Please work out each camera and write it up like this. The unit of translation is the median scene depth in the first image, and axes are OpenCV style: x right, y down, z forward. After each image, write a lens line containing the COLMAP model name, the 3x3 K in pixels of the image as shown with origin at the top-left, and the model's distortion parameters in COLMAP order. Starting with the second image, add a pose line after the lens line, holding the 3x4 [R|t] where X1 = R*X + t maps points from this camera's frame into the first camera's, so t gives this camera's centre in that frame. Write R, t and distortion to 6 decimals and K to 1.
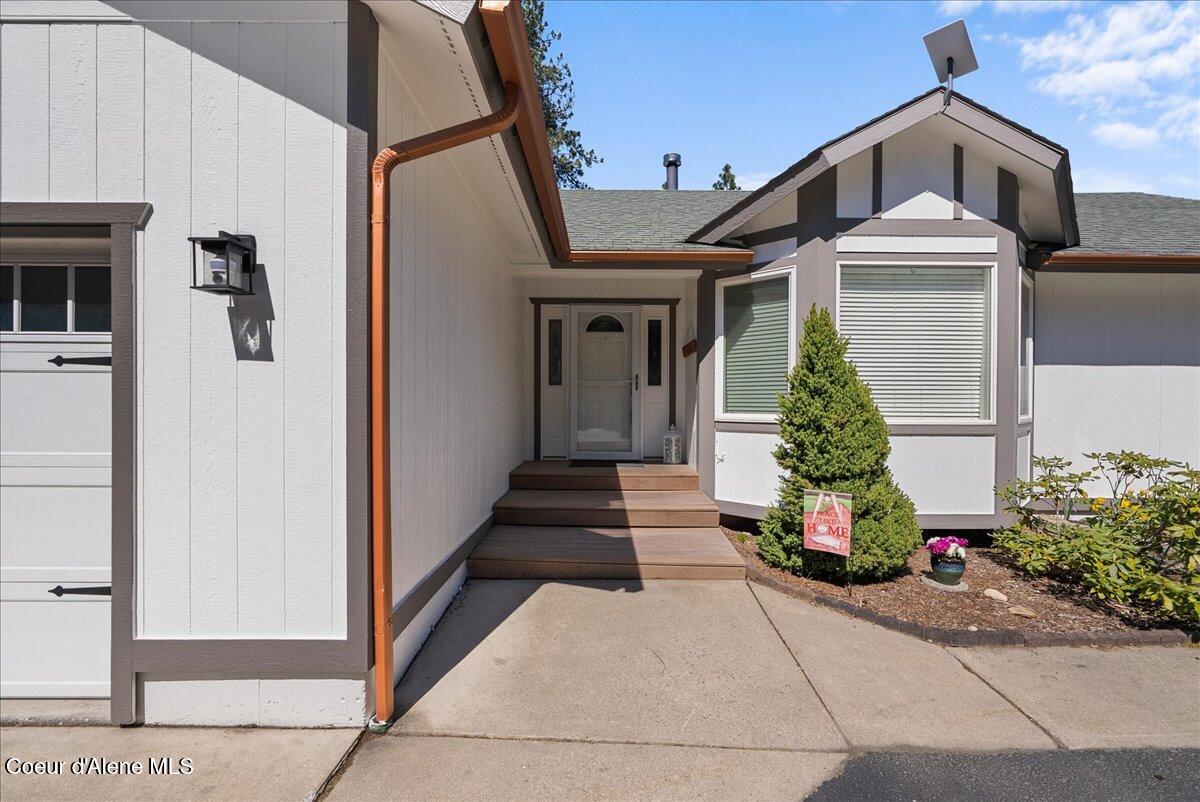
lens RADIAL K [[541.5, 0, 601.7], [0, 541.5, 398.4], [0, 0, 1]] dist [0.000212, -0.000012]
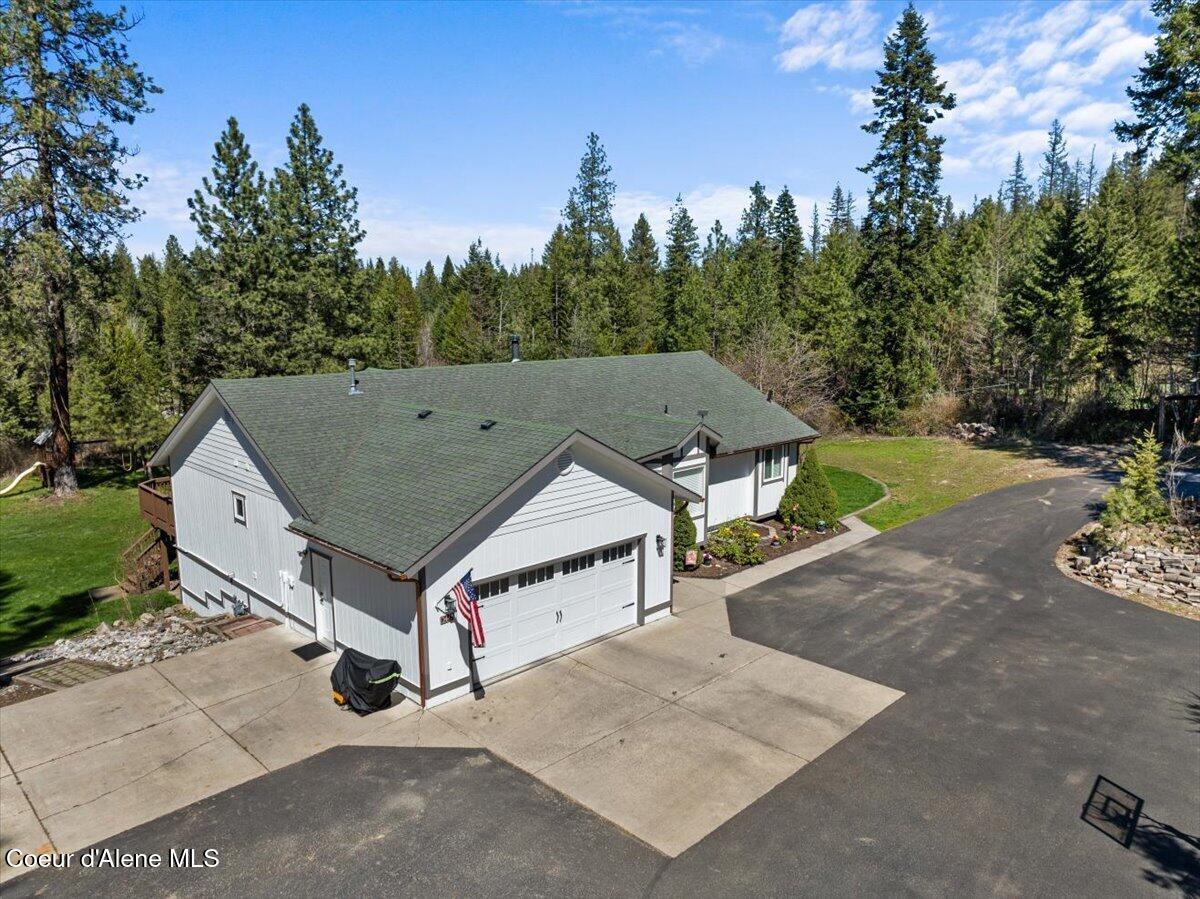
lens RADIAL K [[835.6, 0, 599.4], [0, 835.6, 450.7], [0, 0, 1]] dist [-0.023576, -0.002710]
pose [[0.712593, -0.125047, 0.690344, -4.423832], [0.000070, 0.984000, 0.178167, -1.717824], [-0.701578, -0.126912, 0.701200, -2.859376]]
